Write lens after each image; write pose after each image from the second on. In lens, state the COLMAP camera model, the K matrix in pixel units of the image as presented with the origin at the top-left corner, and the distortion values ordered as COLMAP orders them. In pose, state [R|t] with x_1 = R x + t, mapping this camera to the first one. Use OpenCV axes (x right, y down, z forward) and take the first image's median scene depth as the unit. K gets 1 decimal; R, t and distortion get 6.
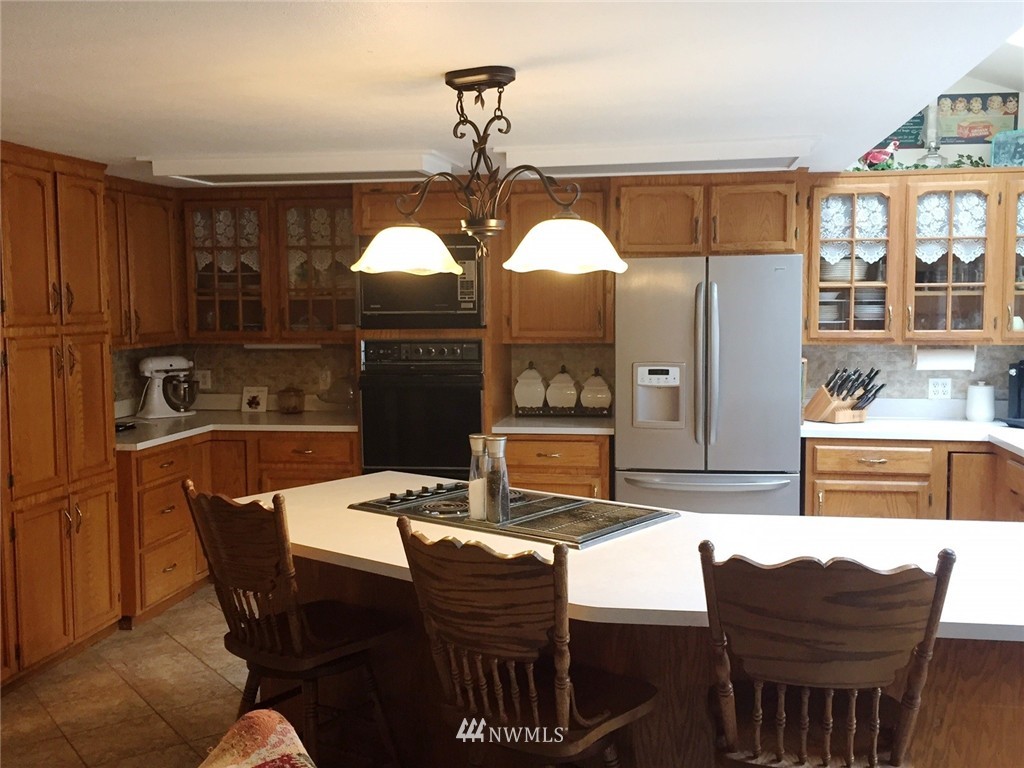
lens RADIAL K [[1040.2, 0, 515.6], [0, 1040.2, 381.9], [0, 0, 1]] dist [0.061184, -0.010823]
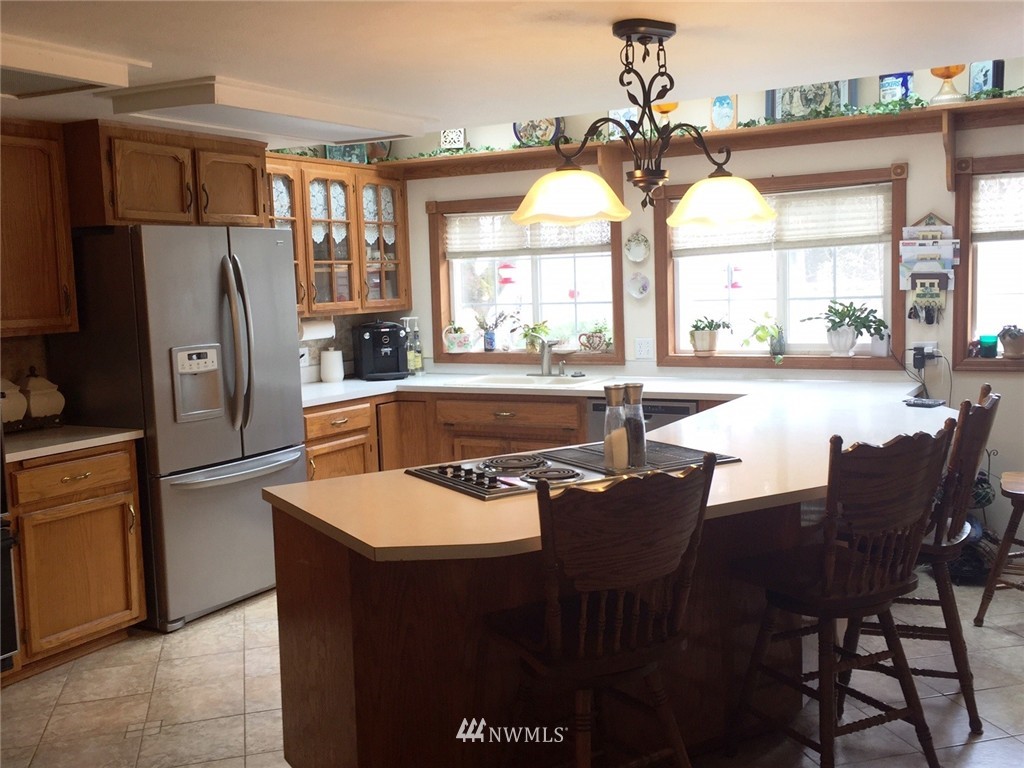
lens RADIAL K [[1040.2, 0, 515.6], [0, 1040.2, 381.9], [0, 0, 1]] dist [0.061184, -0.010823]
pose [[0.359074, -0.099139, 0.928028, -0.589001], [0.106406, 0.992207, 0.064824, -0.016472], [-0.927223, 0.075471, 0.366825, 0.423641]]
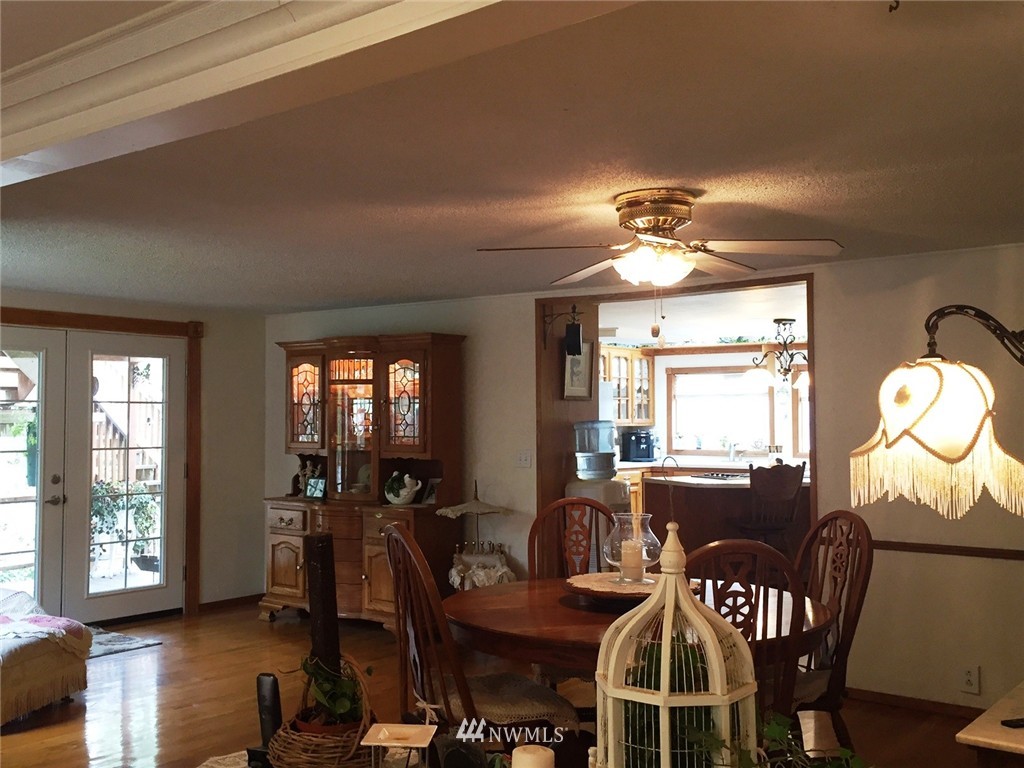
lens RADIAL K [[1040.2, 0, 515.6], [0, 1040.2, 381.9], [0, 0, 1]] dist [0.061184, -0.010823]
pose [[0.483898, 0.038096, 0.874295, -1.637822], [0.069301, 0.994246, -0.081679, 0.036500], [-0.872376, 0.100113, 0.478474, 0.149658]]
